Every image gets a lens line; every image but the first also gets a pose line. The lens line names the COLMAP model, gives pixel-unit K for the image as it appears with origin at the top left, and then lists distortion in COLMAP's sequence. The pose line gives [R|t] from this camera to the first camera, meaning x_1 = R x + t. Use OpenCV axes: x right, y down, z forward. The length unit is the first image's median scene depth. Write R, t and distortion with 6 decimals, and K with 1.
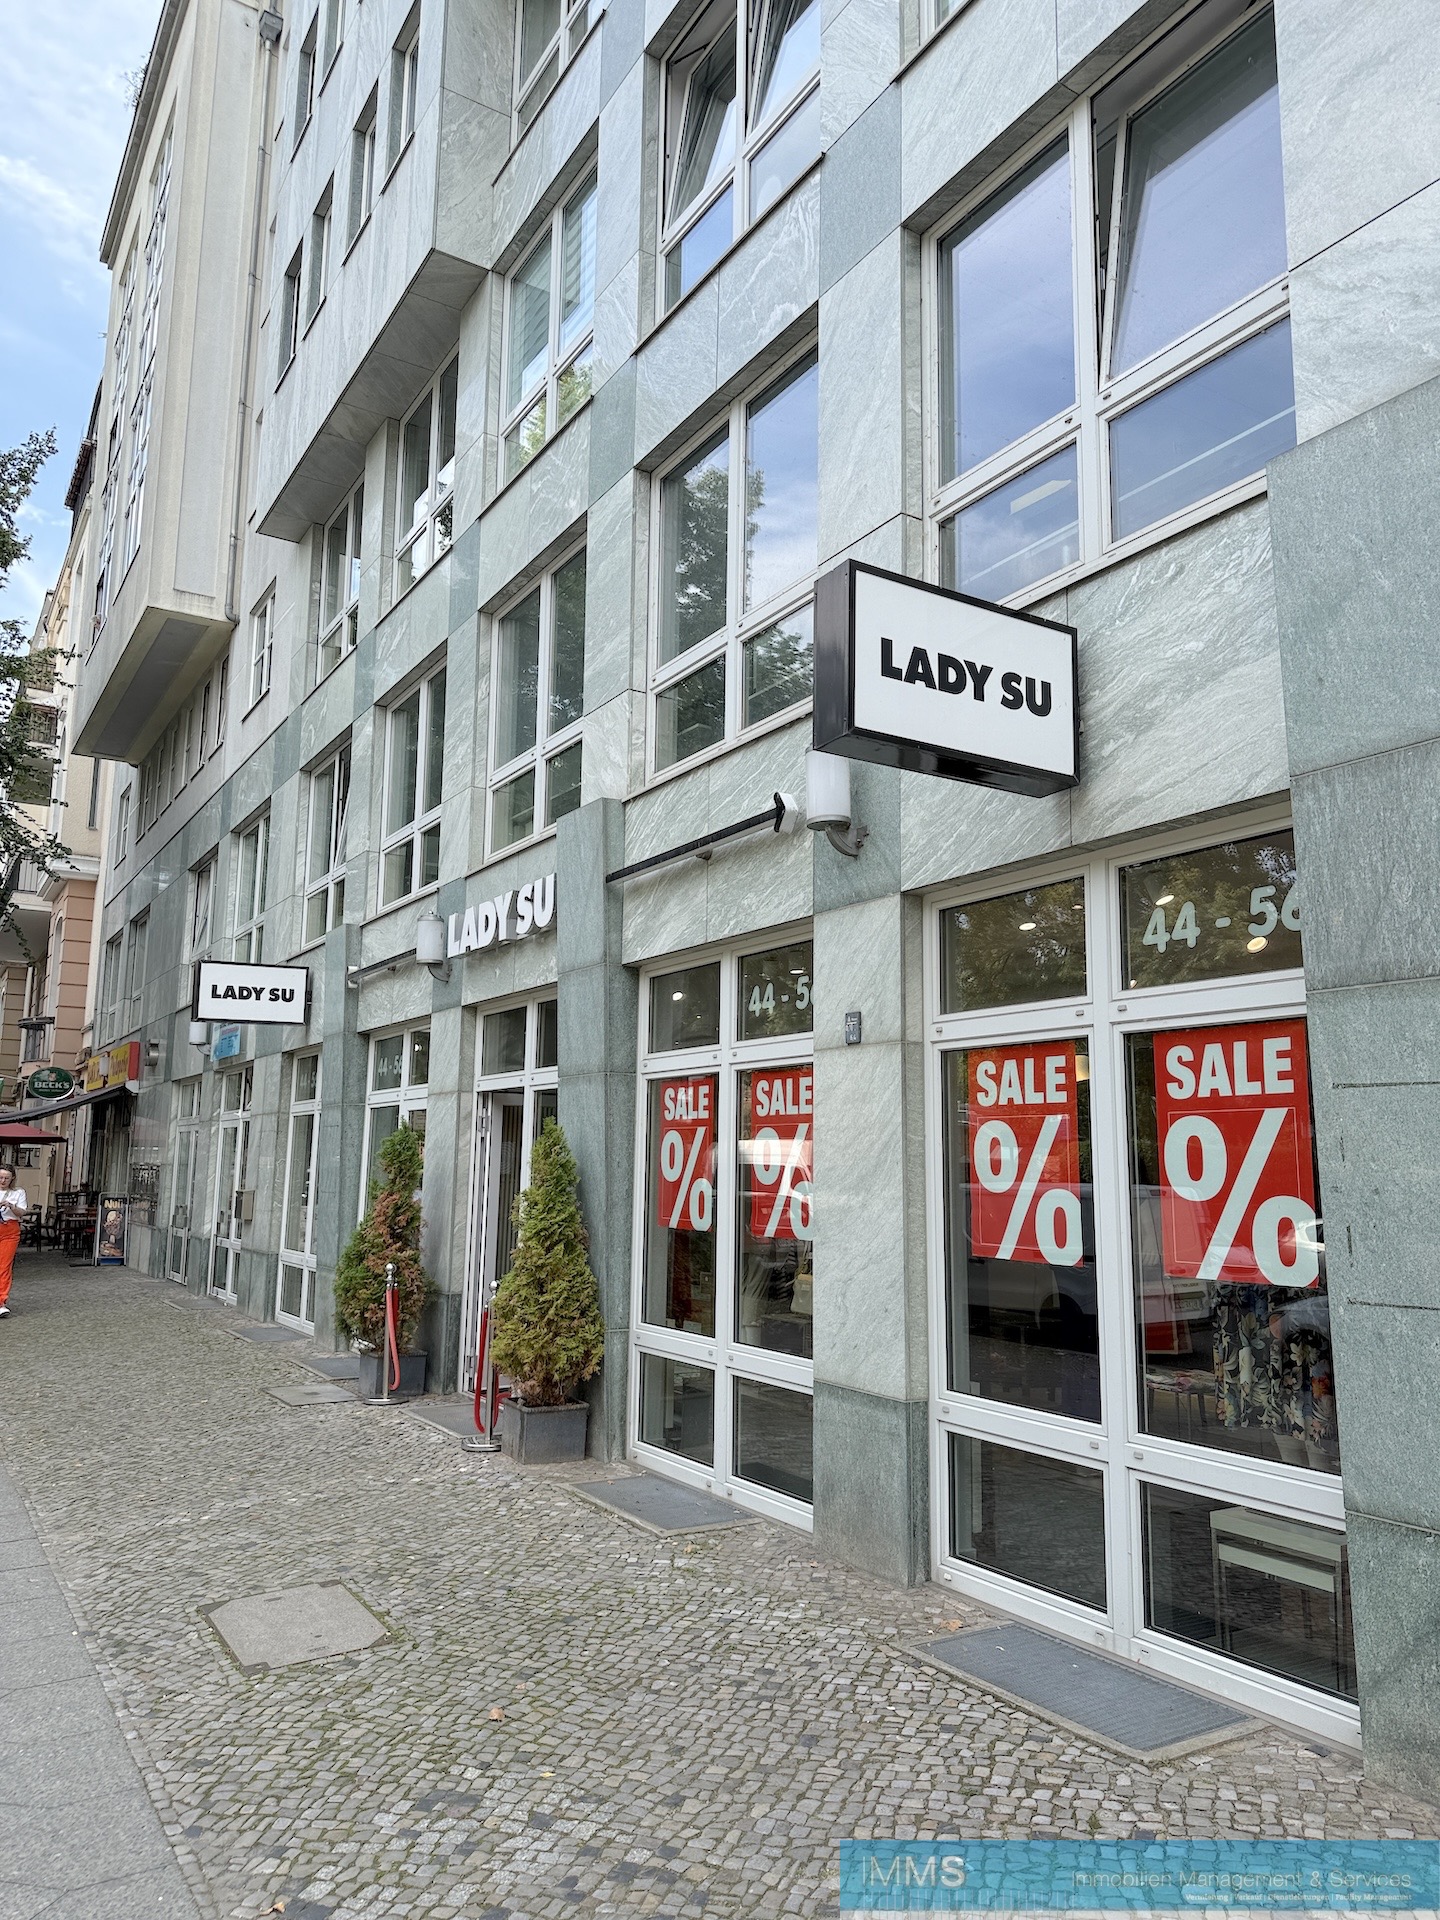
lens RADIAL K [[1287.6, 0, 720.0], [0, 1287.6, 960.0], [0, 0, 1]] dist [-0.008055, -0.001100]
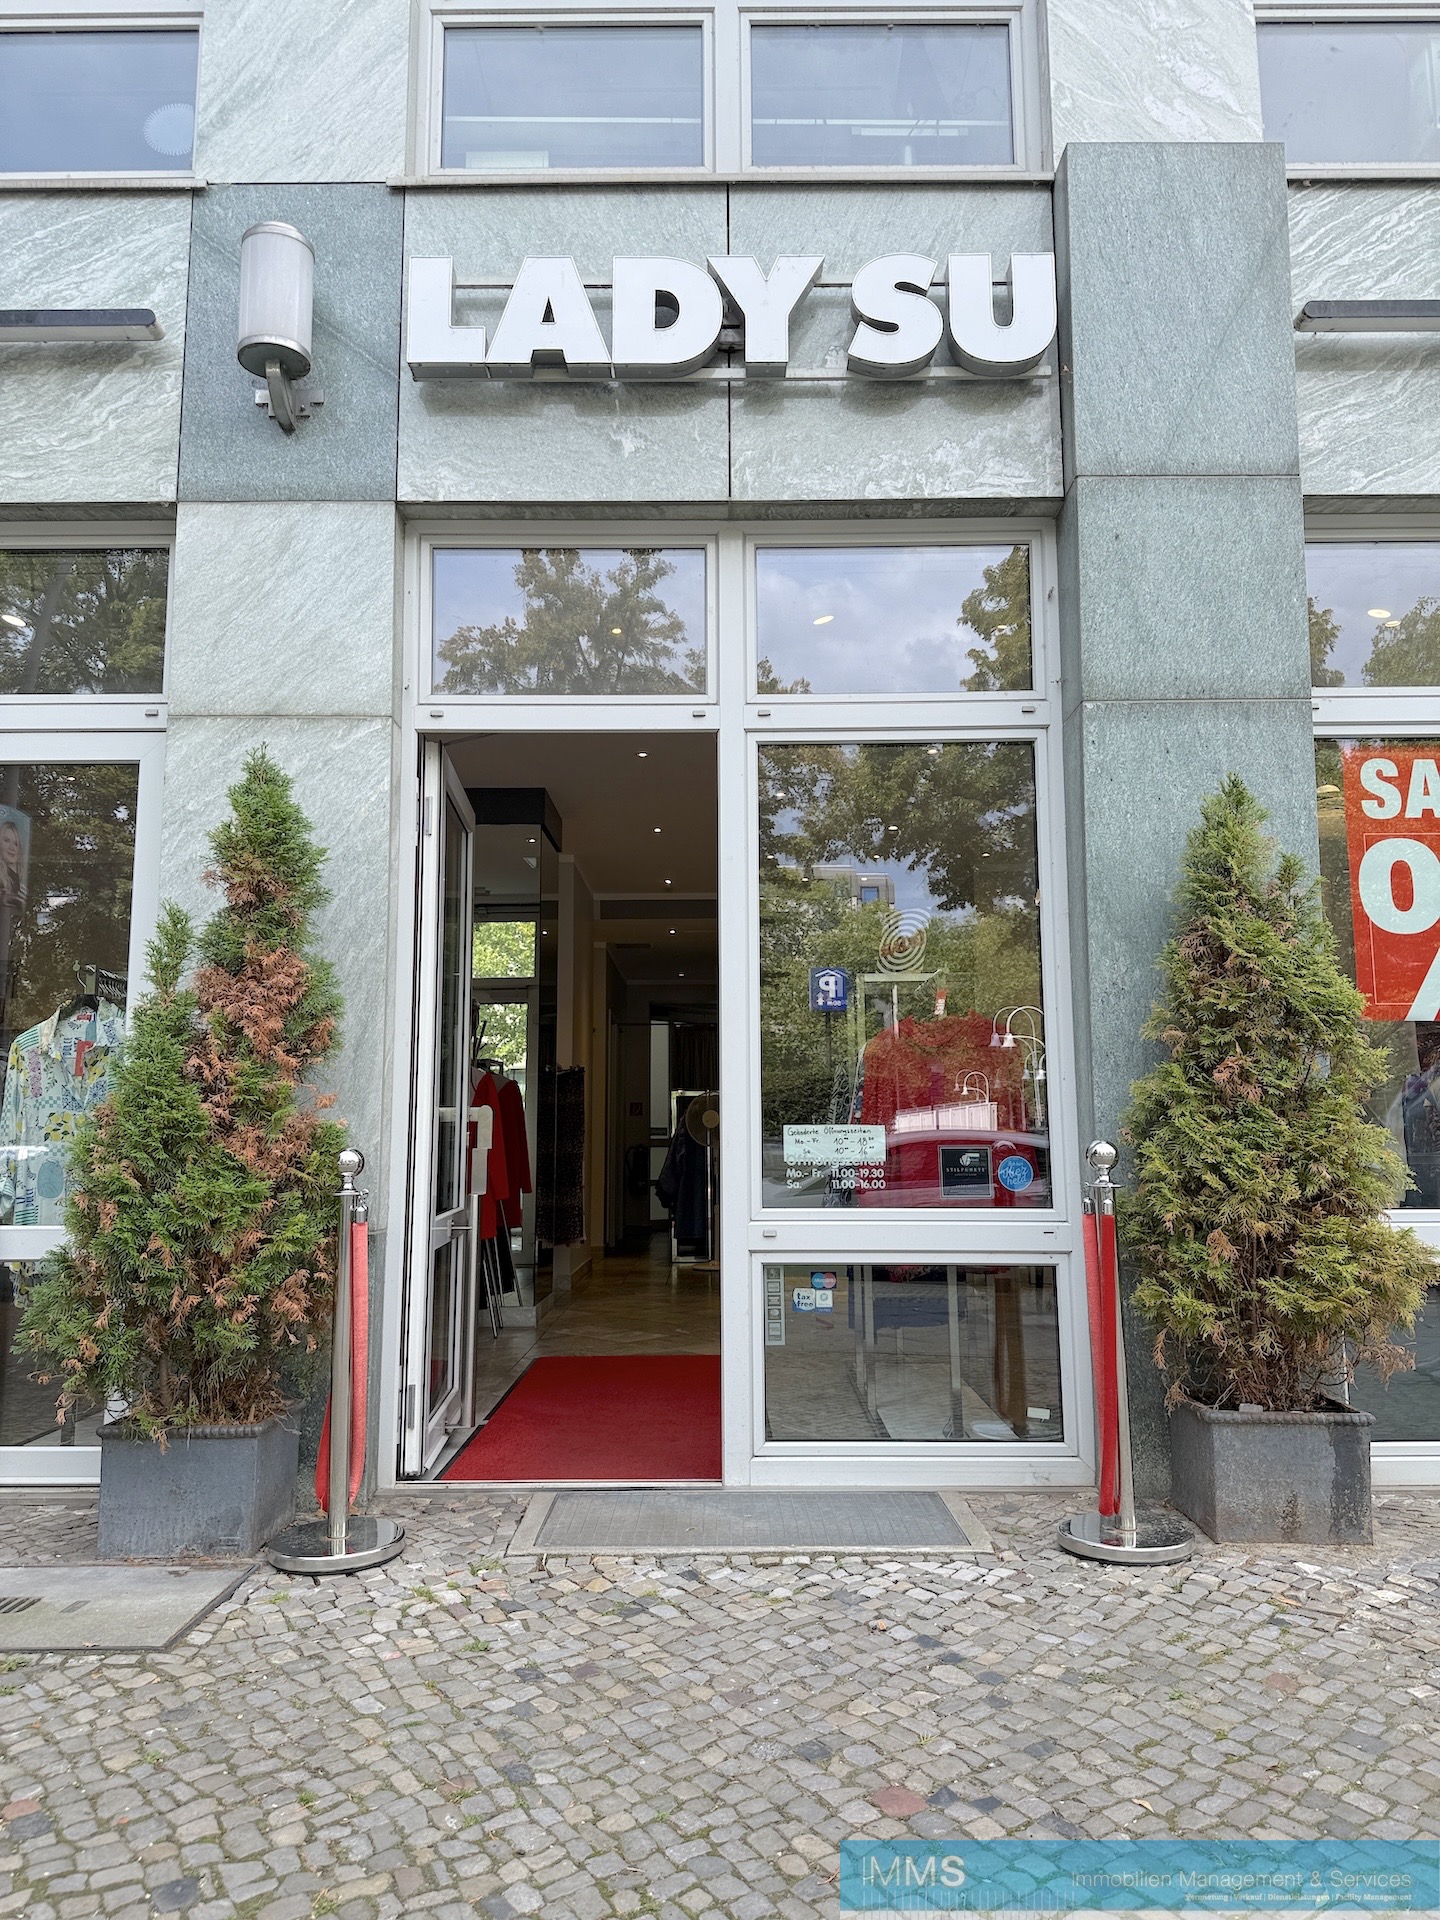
lens RADIAL K [[1287.6, 0, 720.0], [0, 1287.6, 960.0], [0, 0, 1]] dist [-0.008055, -0.001100]
pose [[0.553651, -0.050986, 0.831186, -0.604706], [-0.111110, 0.984677, 0.134411, 0.133655], [-0.825303, -0.166770, 0.539502, 0.881918]]
